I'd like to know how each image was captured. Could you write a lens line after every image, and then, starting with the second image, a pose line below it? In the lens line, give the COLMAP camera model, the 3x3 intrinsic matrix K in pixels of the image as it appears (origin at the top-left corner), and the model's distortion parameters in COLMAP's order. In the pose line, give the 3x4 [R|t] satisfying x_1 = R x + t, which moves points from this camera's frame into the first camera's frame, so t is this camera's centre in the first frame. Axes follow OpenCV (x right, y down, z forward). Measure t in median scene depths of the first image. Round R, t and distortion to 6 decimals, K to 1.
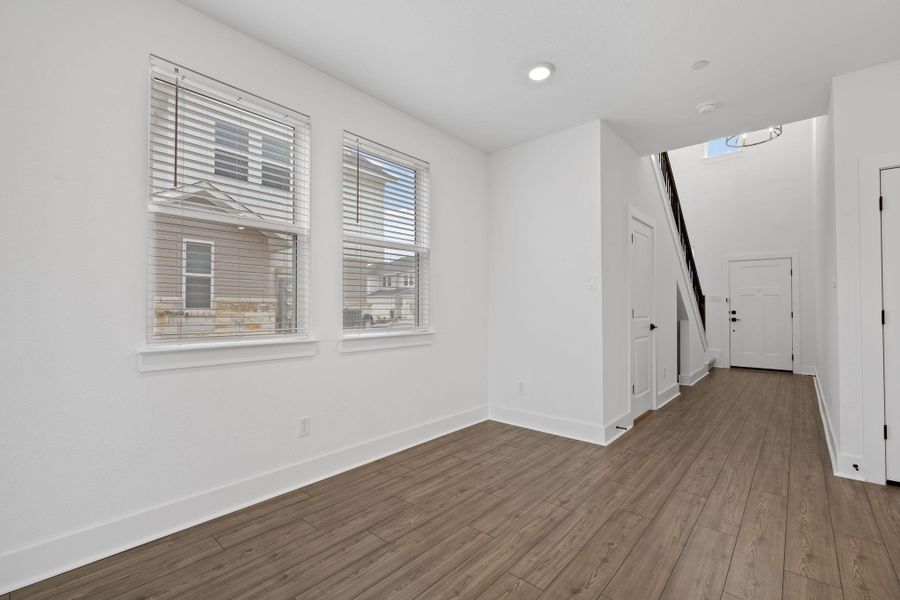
lens RADIAL K [[351.7, 0, 450.0], [0, 351.7, 300.0], [0, 0, 1]] dist [0.000254, 0.000126]
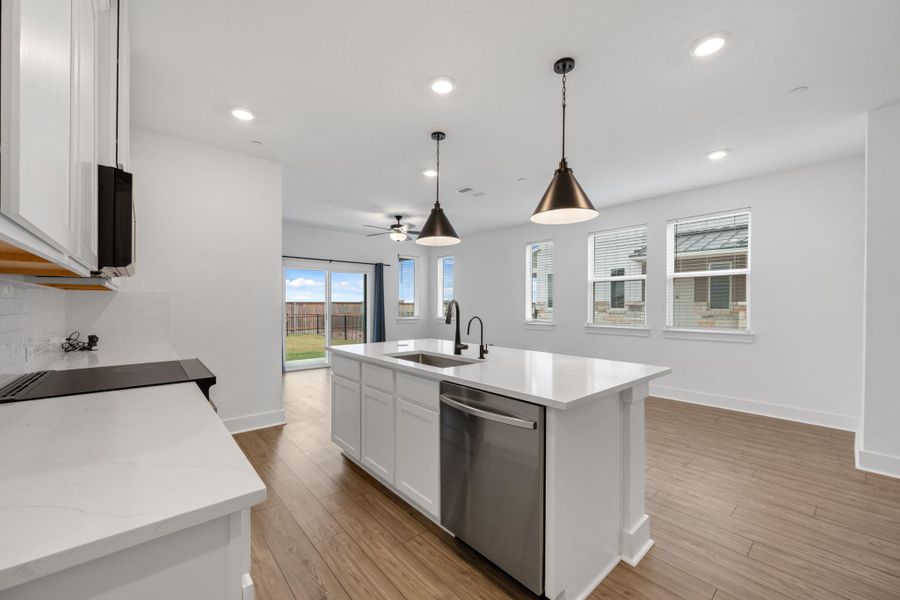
lens RADIAL K [[351.7, 0, 450.0], [0, 351.7, 300.0], [0, 0, 1]] dist [0.000254, 0.000126]
pose [[-0.161077, -0.030988, -0.986455, 1.784873], [0.024879, 0.999062, -0.035446, 0.018168], [0.986628, -0.030252, -0.160155, 0.225720]]
